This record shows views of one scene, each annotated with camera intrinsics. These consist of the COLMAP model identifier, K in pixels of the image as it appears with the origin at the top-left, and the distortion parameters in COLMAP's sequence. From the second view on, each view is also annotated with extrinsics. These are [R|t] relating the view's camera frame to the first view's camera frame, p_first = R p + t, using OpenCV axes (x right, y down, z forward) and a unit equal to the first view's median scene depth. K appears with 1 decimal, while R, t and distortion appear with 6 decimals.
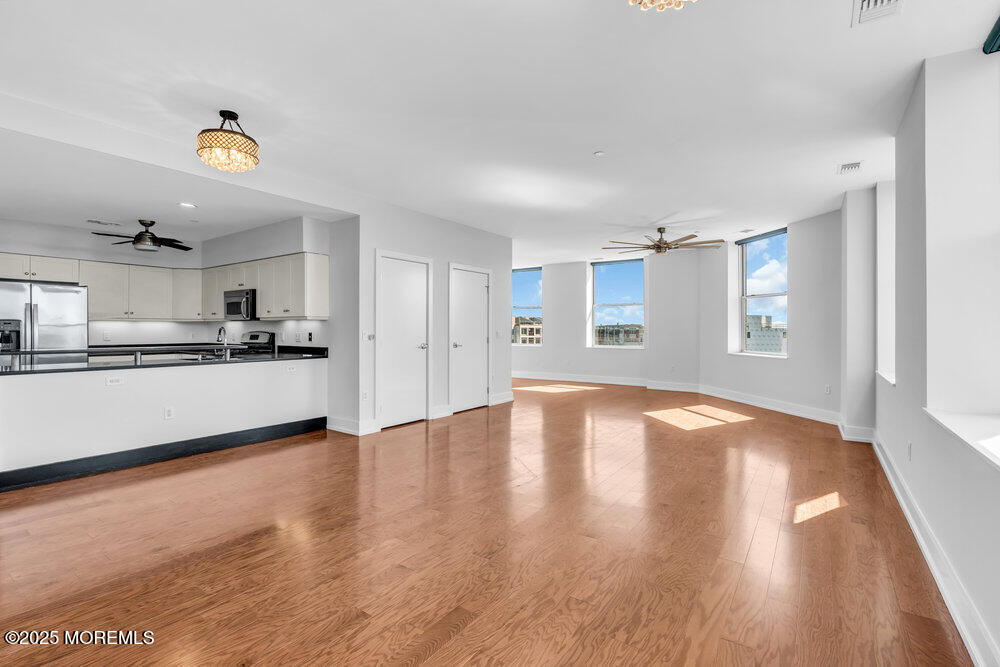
lens RADIAL K [[449.7, 0, 503.2], [0, 449.7, 330.8], [0, 0, 1]] dist [-0.016336, 0.008110]
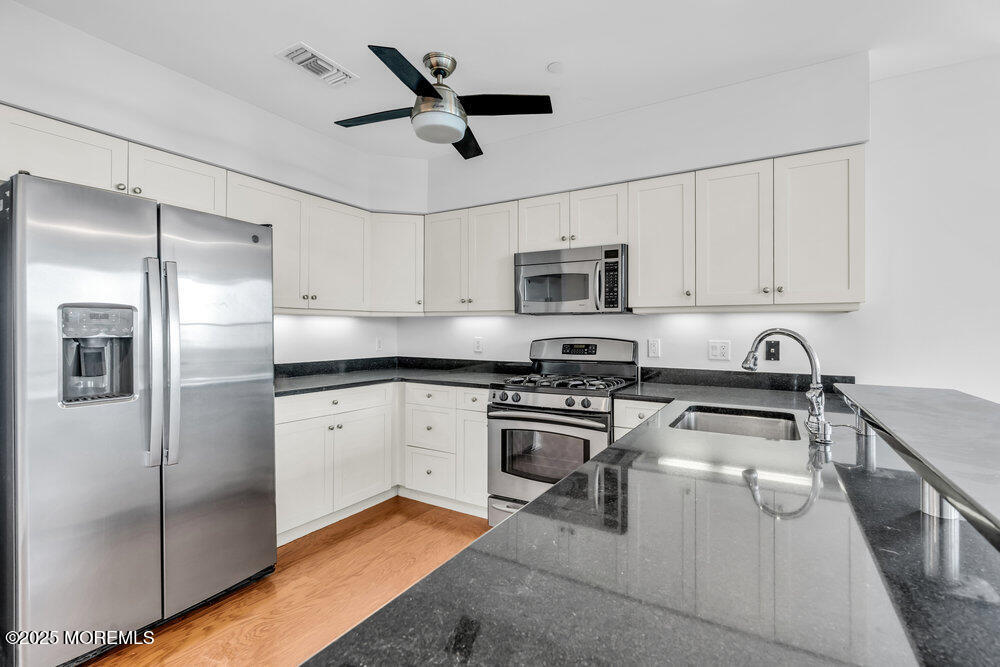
lens RADIAL K [[449.7, 0, 503.2], [0, 449.7, 330.8], [0, 0, 1]] dist [-0.016336, 0.008110]
pose [[0.998632, 0.002934, 0.052208, -0.719259], [-0.002942, 0.999996, 0.000067, -0.005411], [-0.052208, -0.000221, 0.998636, 0.565517]]
